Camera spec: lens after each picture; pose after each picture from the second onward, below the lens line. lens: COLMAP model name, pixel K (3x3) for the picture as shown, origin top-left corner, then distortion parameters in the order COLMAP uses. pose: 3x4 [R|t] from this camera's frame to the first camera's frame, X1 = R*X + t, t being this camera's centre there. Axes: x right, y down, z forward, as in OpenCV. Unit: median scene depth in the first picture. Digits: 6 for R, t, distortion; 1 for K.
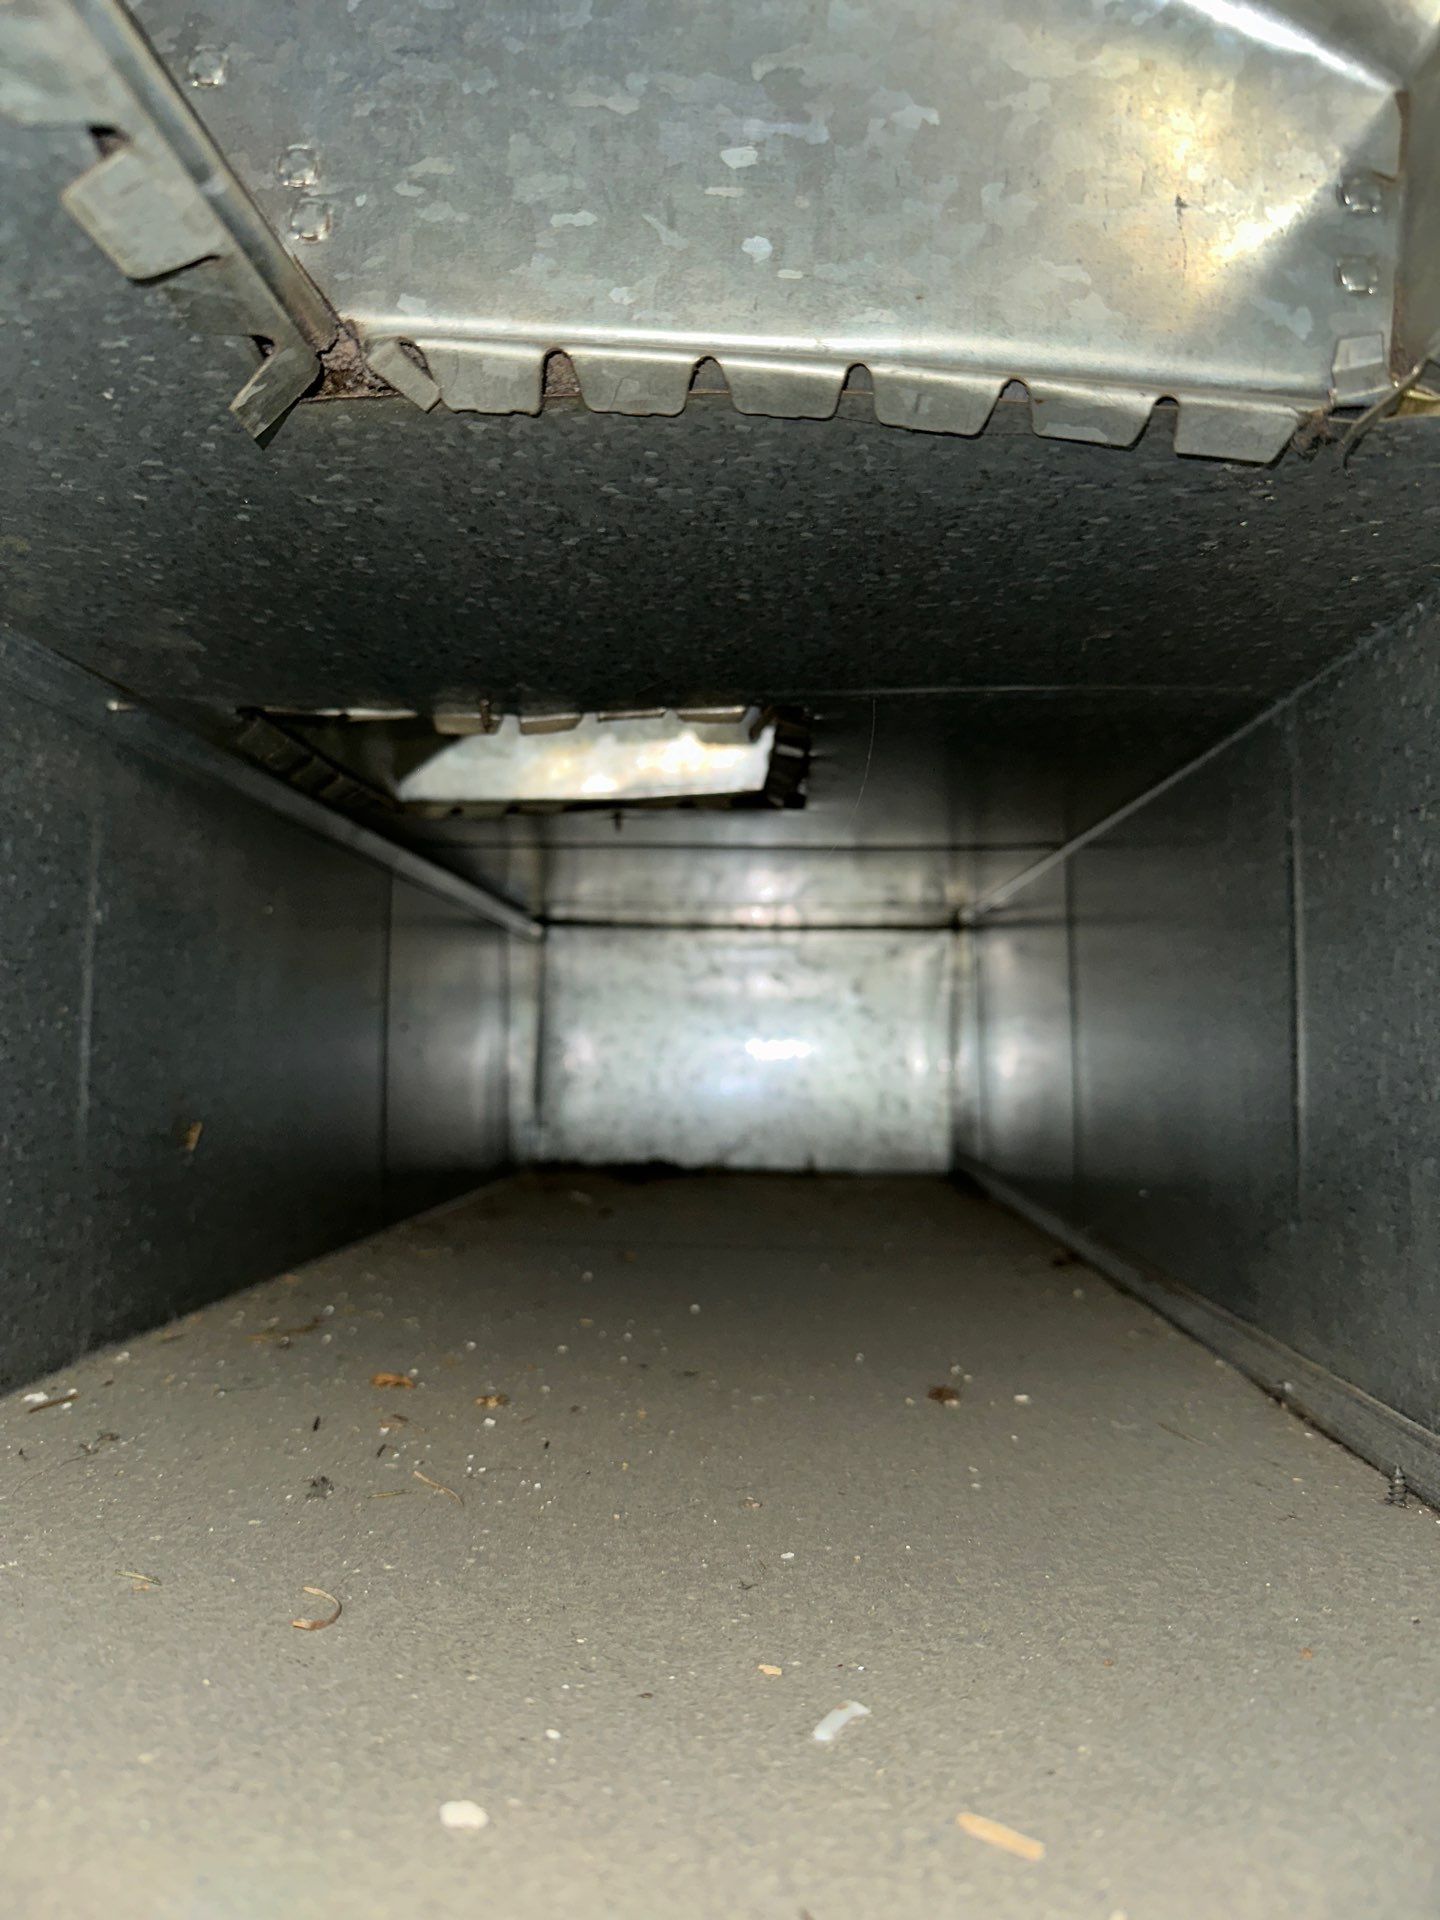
lens RADIAL K [[1368.5, 0, 720.0], [0, 1368.5, 960.0], [0, 0, 1]] dist [-0.008248, -0.002212]
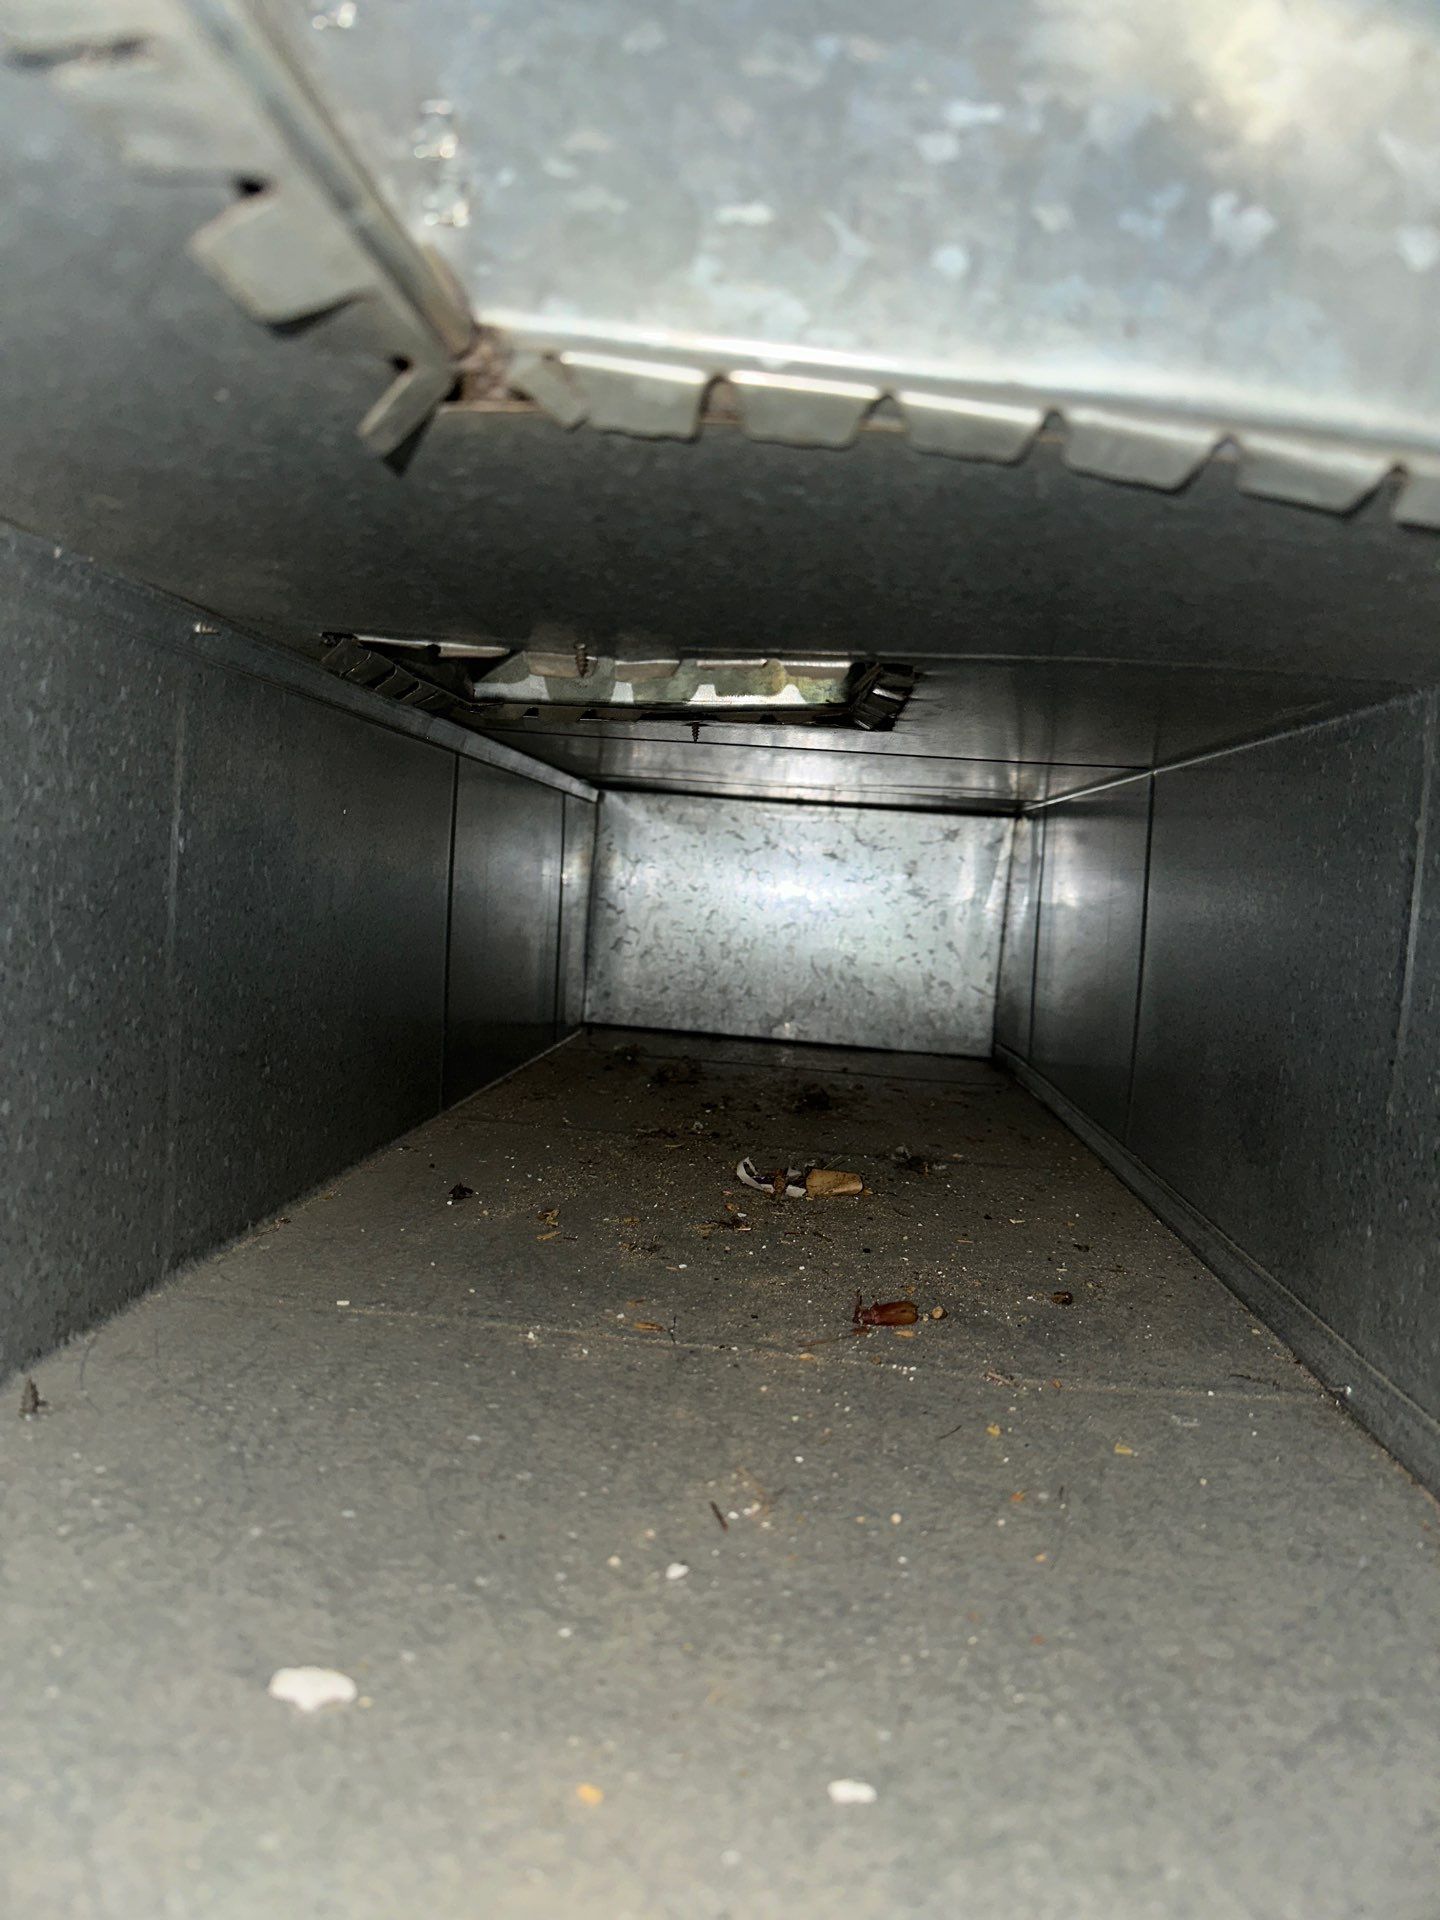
lens RADIAL K [[1344.8, 0, 720.0], [0, 1344.8, 960.0], [0, 0, 1]] dist [0.001779, -0.000145]
pose [[0.998102, 0.058228, -0.020030, -0.073422], [-0.055061, 0.989579, 0.133047, -0.170412], [0.027568, -0.131691, 0.990907, 0.066745]]
